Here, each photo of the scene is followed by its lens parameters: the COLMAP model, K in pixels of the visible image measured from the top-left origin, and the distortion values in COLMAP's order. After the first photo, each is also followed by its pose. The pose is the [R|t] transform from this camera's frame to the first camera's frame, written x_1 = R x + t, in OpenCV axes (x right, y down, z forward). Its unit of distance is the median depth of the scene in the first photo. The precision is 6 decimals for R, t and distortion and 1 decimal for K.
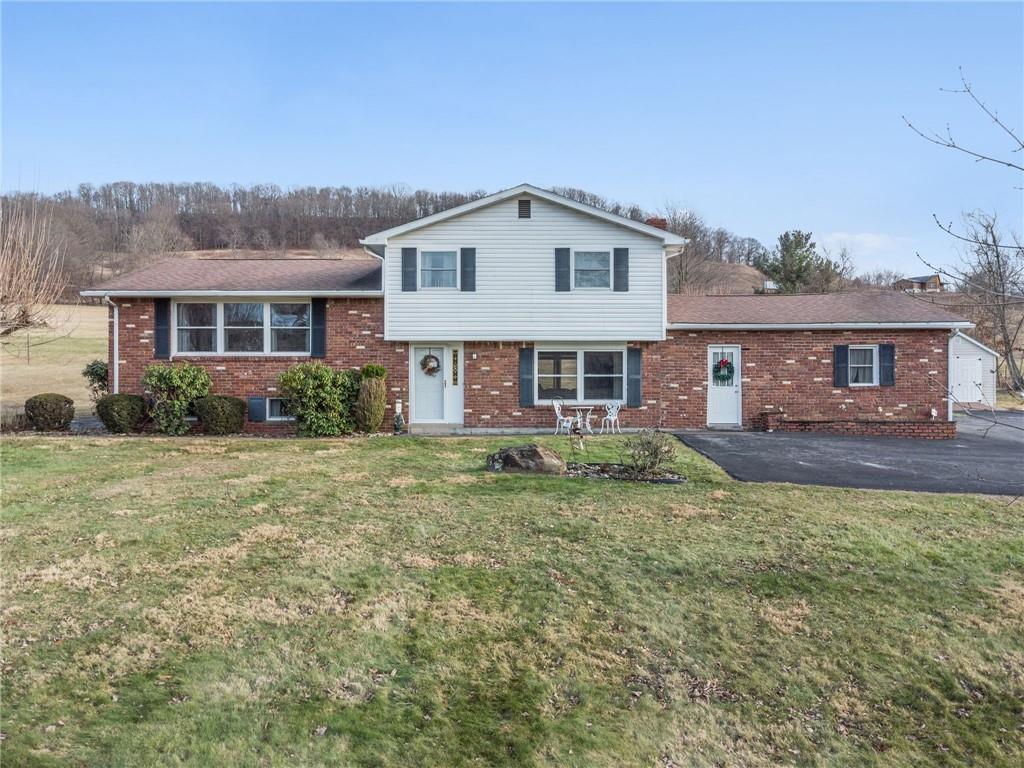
lens RADIAL K [[790.3, 0, 513.6], [0, 790.3, 399.9], [0, 0, 1]] dist [0.004880, 0.000983]
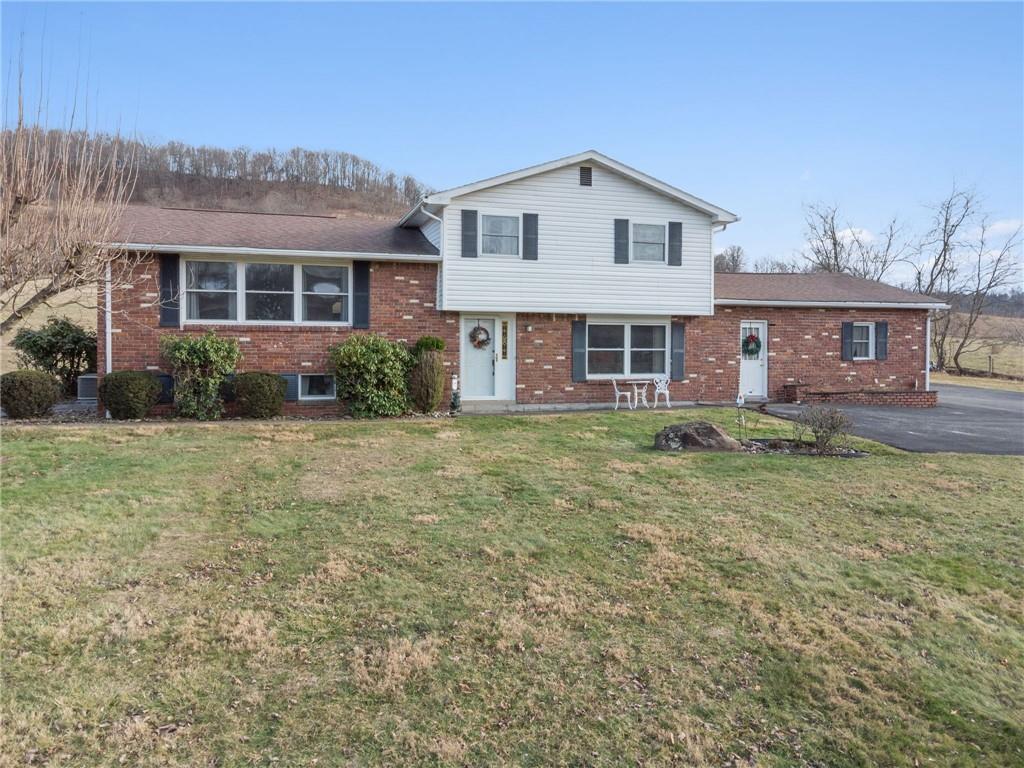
lens RADIAL K [[787.8, 0, 512.0], [0, 787.8, 384.0], [0, 0, 1]] dist [0.009432, 0.003702]
pose [[0.953192, -0.010024, 0.302199, -0.353600], [0.004483, 0.999809, 0.019023, -0.007039], [-0.302332, -0.016778, 0.953055, 0.104405]]
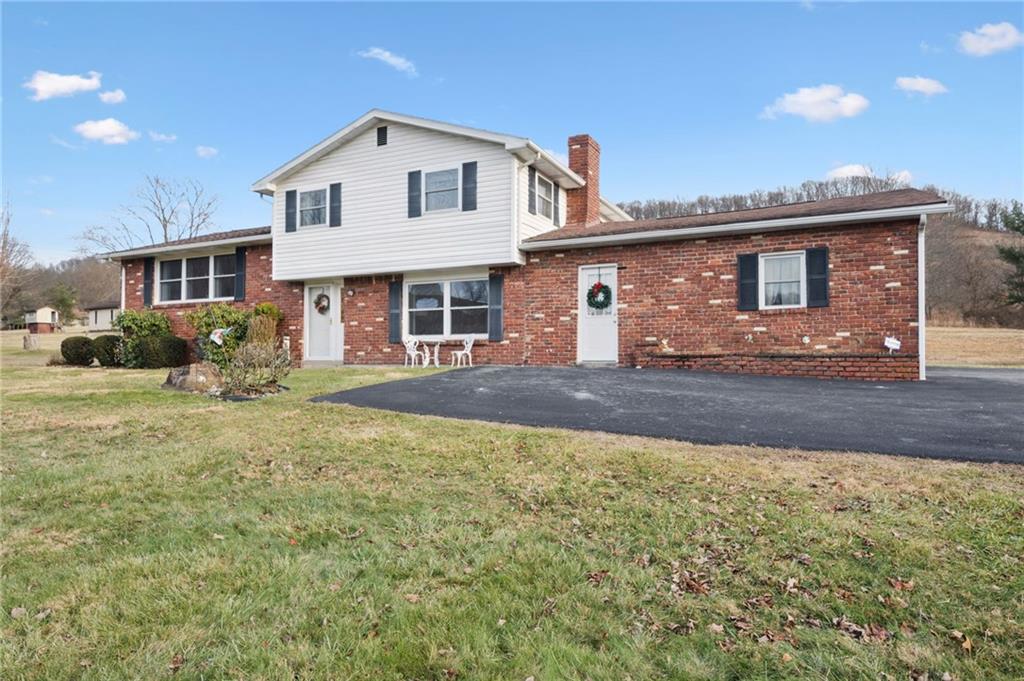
lens RADIAL K [[661.4, 0, 478.7], [0, 661.4, 365.7], [0, 0, 1]] dist [-0.004243, 0.000599]
pose [[0.887848, 0.003248, -0.460126, 0.475436], [-0.015476, 0.999620, -0.022805, 0.053270], [0.459877, 0.027368, 0.887561, 0.336144]]
